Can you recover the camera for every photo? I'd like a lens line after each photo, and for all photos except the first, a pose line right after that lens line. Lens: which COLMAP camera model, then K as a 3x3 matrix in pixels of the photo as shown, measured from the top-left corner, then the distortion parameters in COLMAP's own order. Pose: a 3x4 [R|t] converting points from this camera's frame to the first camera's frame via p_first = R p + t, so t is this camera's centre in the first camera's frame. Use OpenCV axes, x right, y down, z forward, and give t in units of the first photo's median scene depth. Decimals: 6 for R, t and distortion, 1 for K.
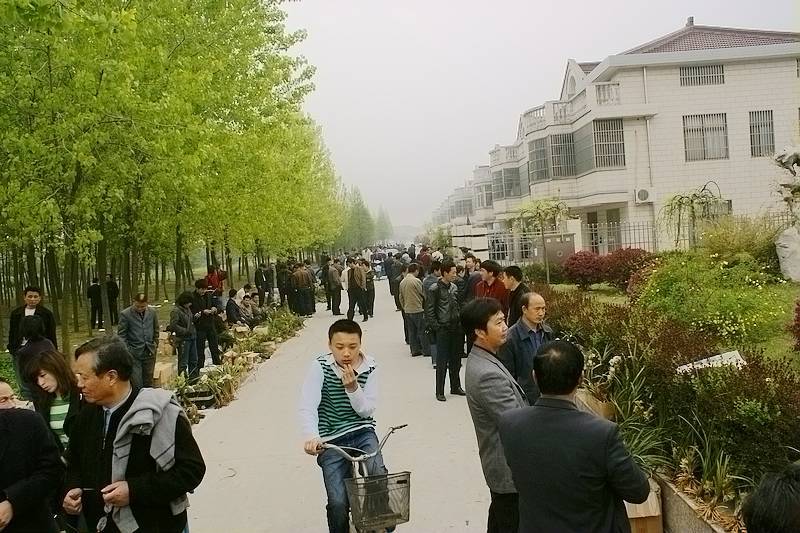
lens RADIAL K [[619.7, 0, 396.7], [0, 619.7, 269.1], [0, 0, 1]] dist [-0.097603, 0.016537]
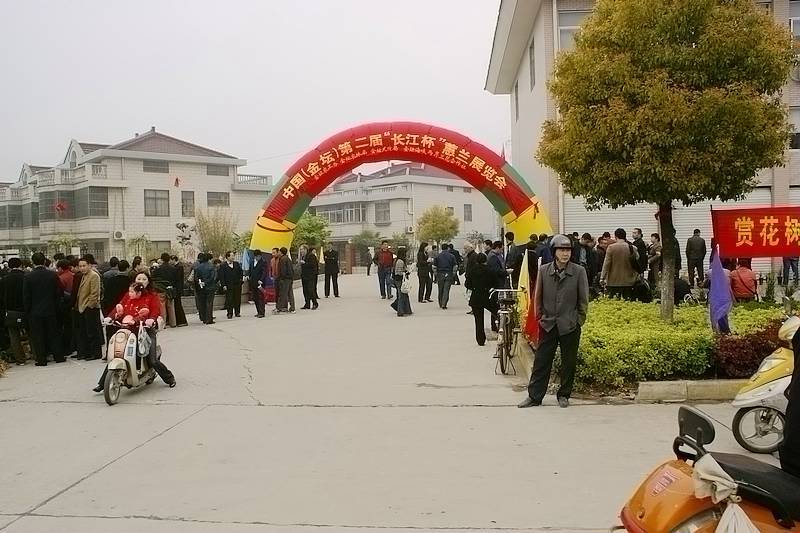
lens RADIAL K [[619.7, 0, 396.5], [0, 619.7, 270.8], [0, 0, 1]] dist [-0.097603, 0.016537]
pose [[0.686715, 0.027184, 0.726418, -0.271172], [0.011641, 0.998761, -0.048380, 0.064494], [-0.726834, 0.041679, 0.685548, -0.670155]]
